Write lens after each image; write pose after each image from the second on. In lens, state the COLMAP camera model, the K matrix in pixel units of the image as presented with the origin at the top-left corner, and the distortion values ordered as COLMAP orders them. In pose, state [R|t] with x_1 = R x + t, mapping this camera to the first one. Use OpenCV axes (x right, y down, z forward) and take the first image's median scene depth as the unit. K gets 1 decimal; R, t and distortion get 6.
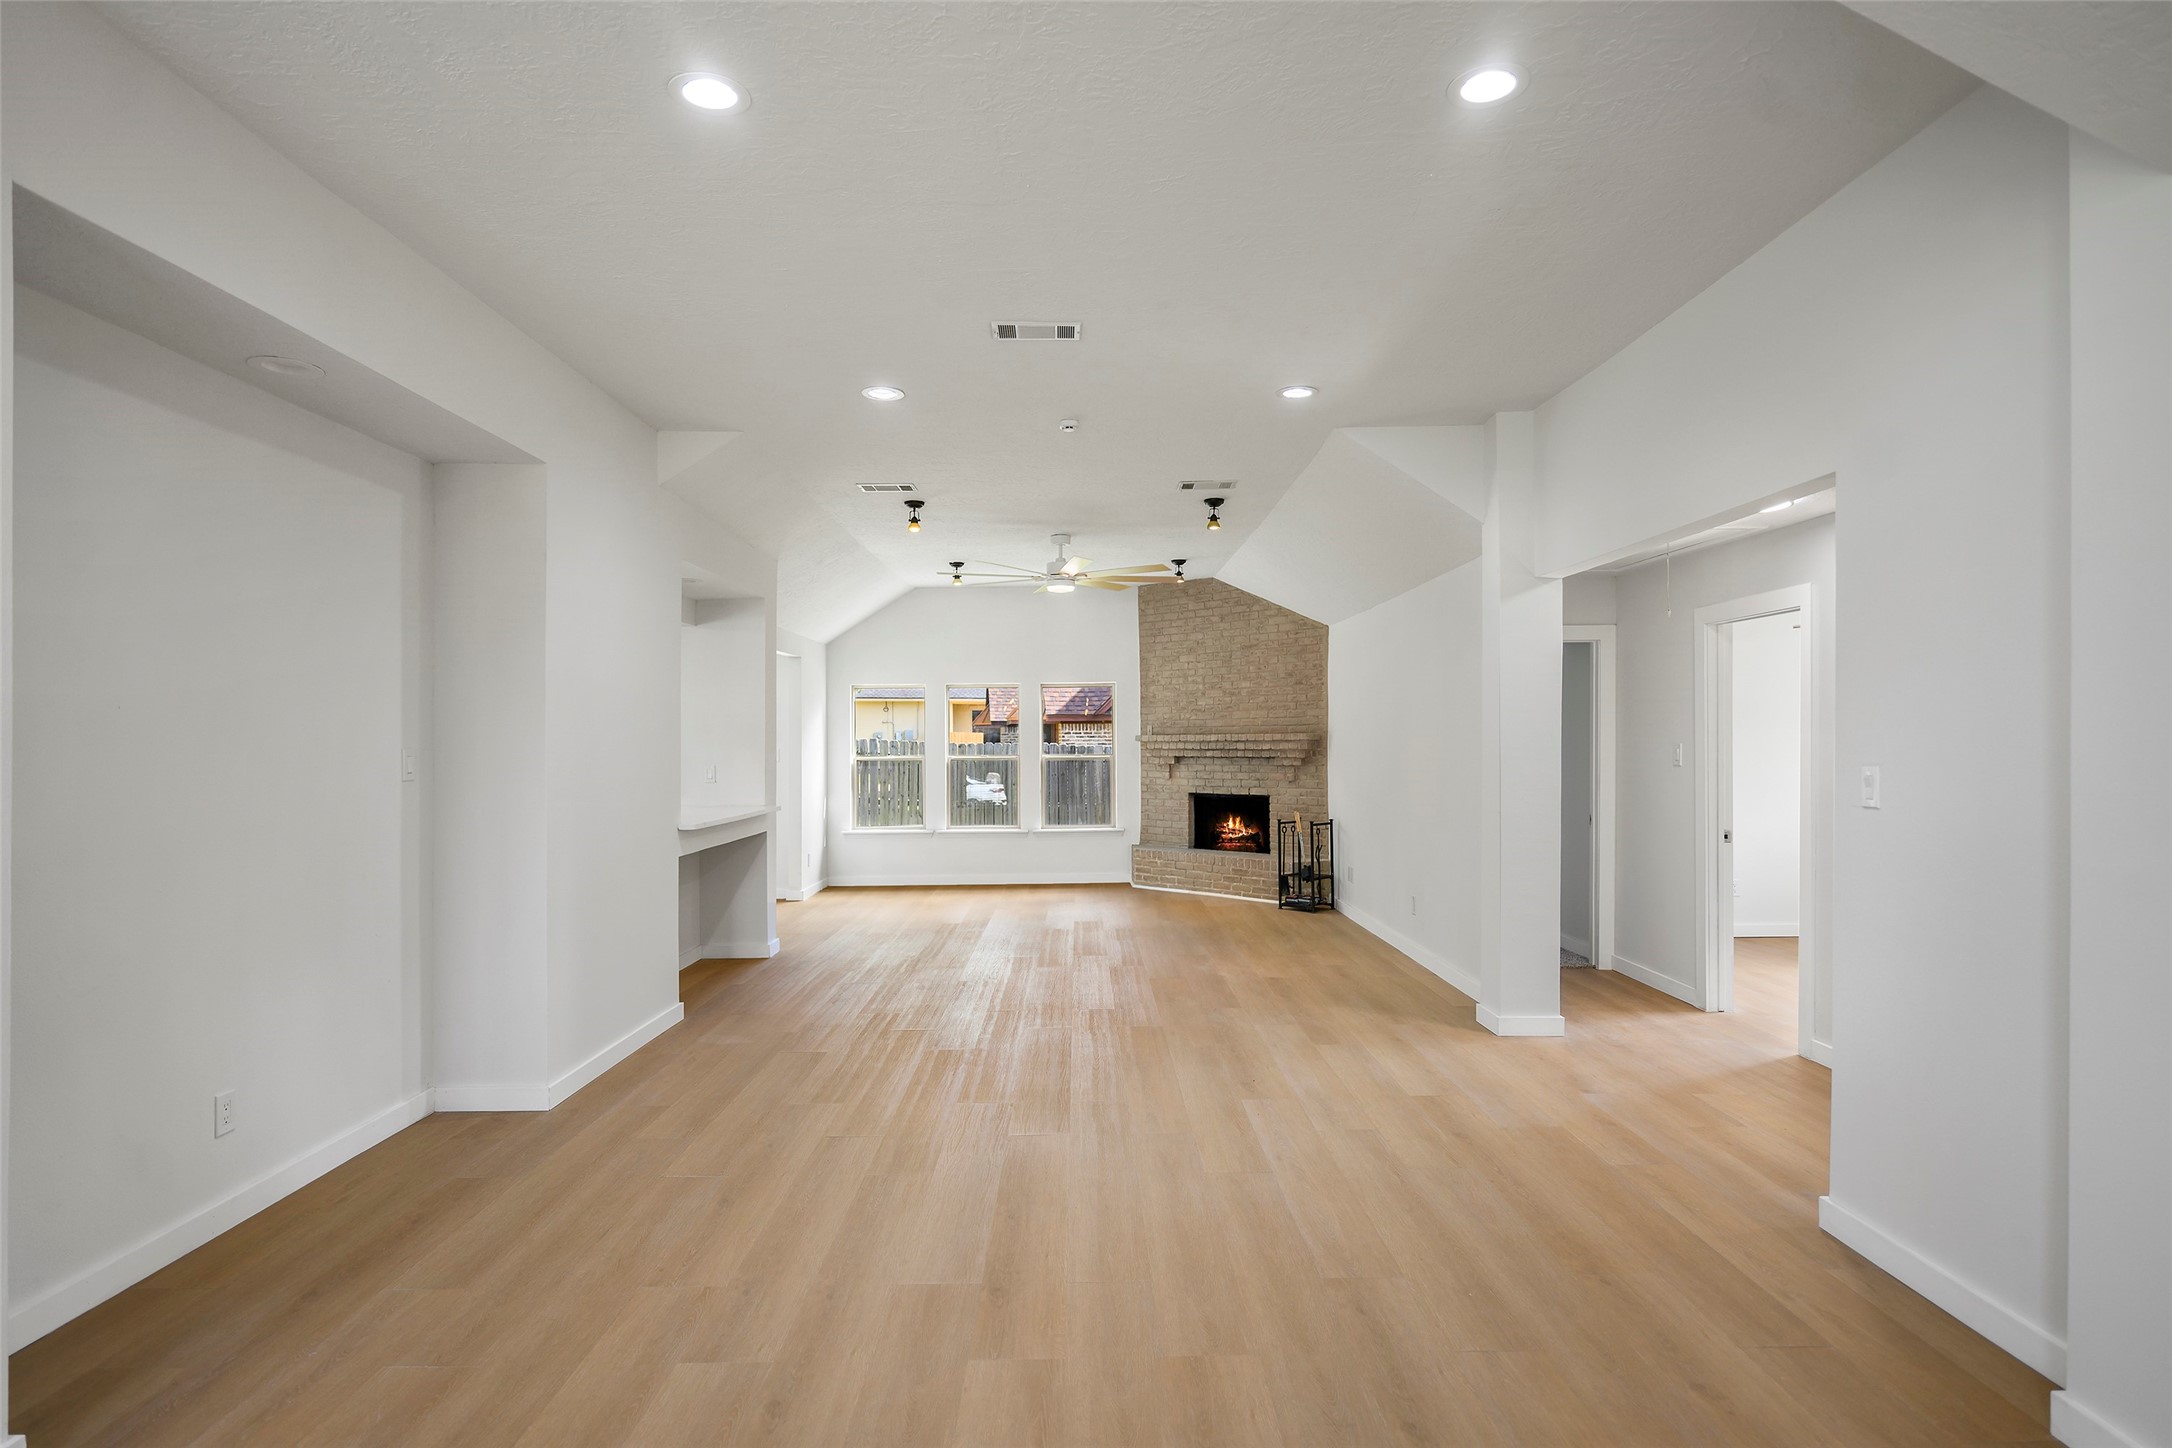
lens RADIAL K [[1166.0, 0, 1083.9], [0, 1166.0, 722.1], [0, 0, 1]] dist [0.007224, 0.000520]
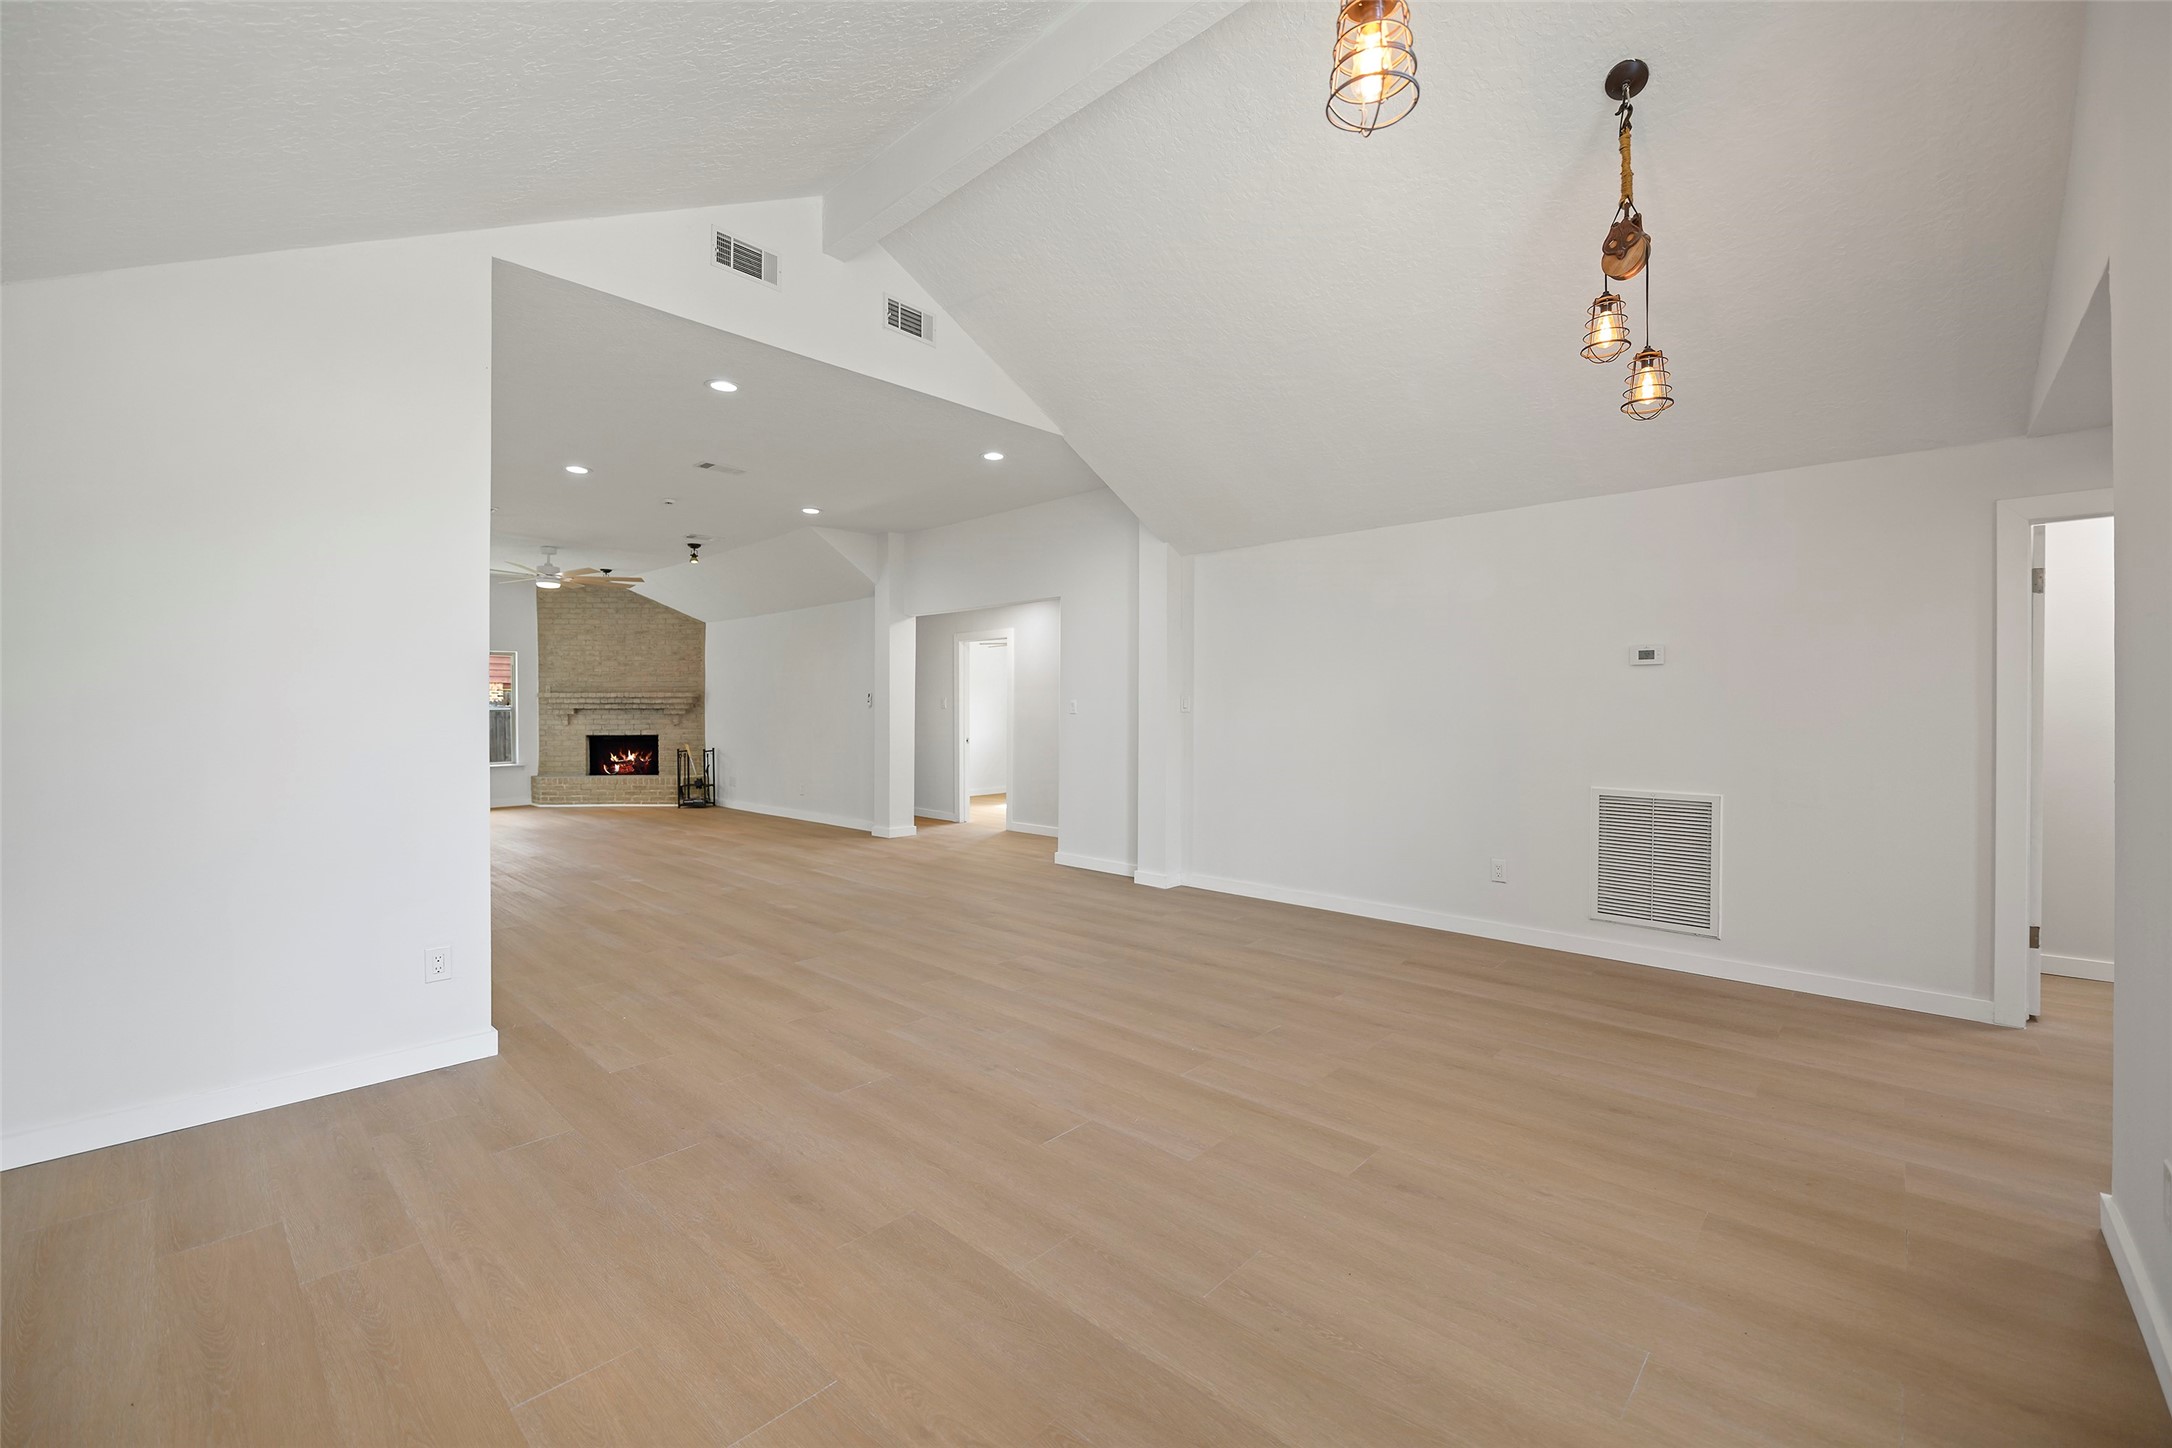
lens RADIAL K [[859.8, 0, 1090.0], [0, 859.8, 718.1], [0, 0, 1]] dist [-0.005522, -0.000176]
pose [[0.687084, -0.000526, 0.726577, -0.254588], [-0.013981, 0.999805, 0.013945, 0.019368], [-0.726443, -0.019739, 0.686943, -0.137242]]
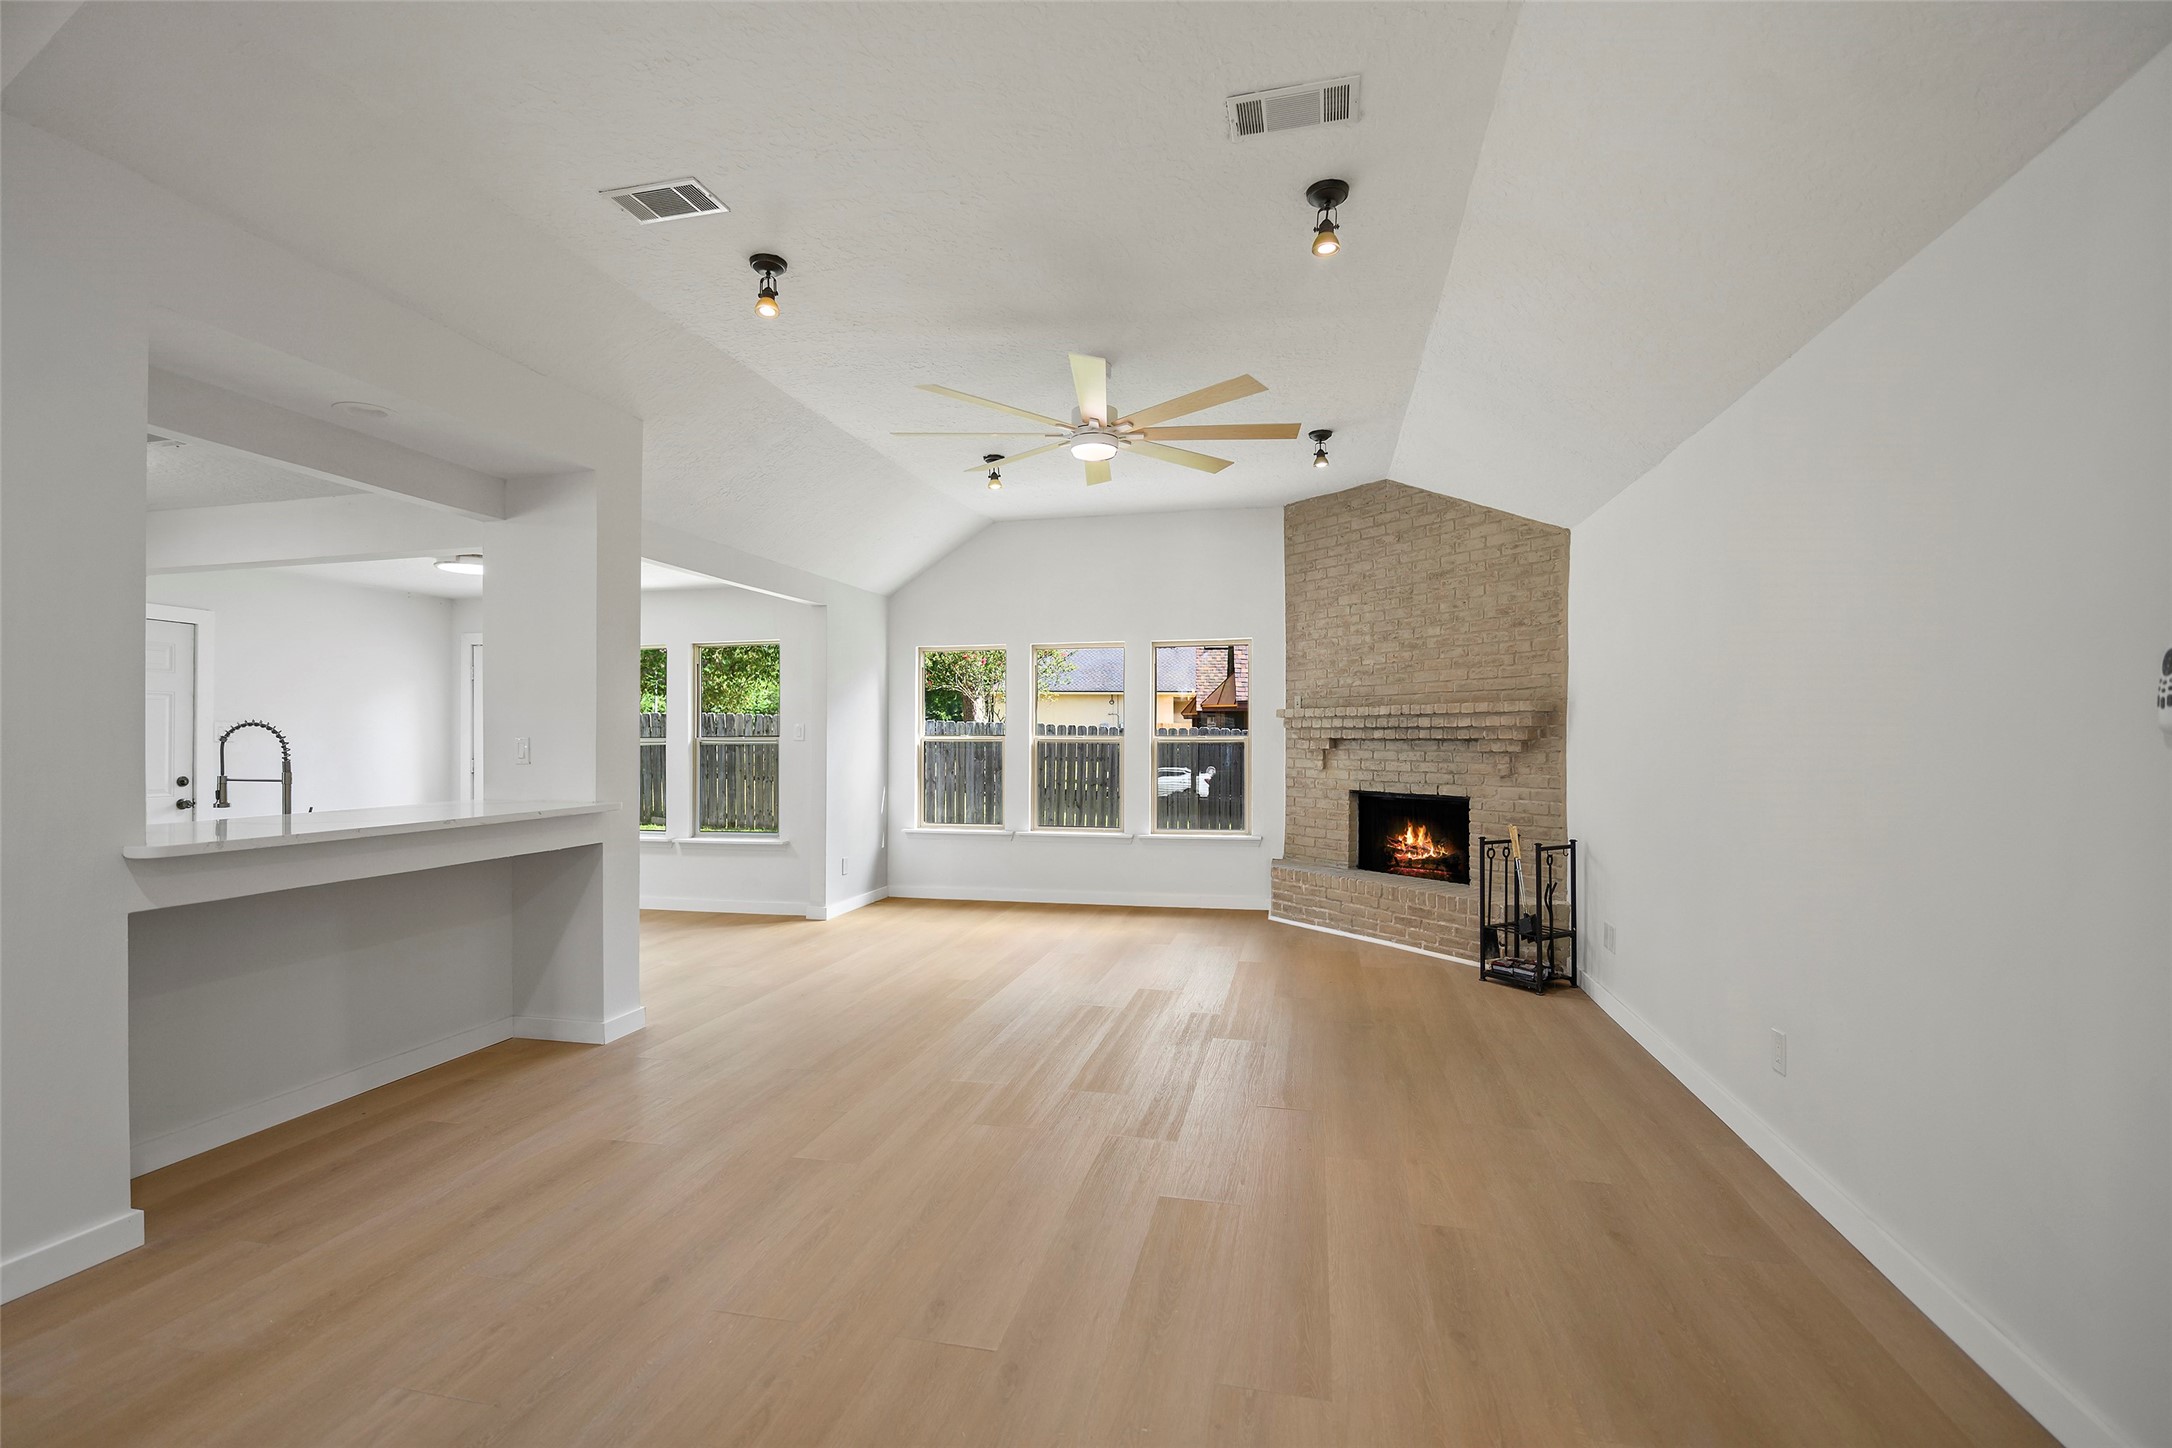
lens RADIAL K [[988.5, 0, 1080.8], [0, 988.5, 734.3], [0, 0, 1]] dist [-0.002940, -0.001087]
pose [[0.971663, 0.006115, -0.236291, 0.078102], [-0.002746, 0.999890, 0.014586, 0.019928], [0.236354, -0.013524, 0.971573, 0.409404]]
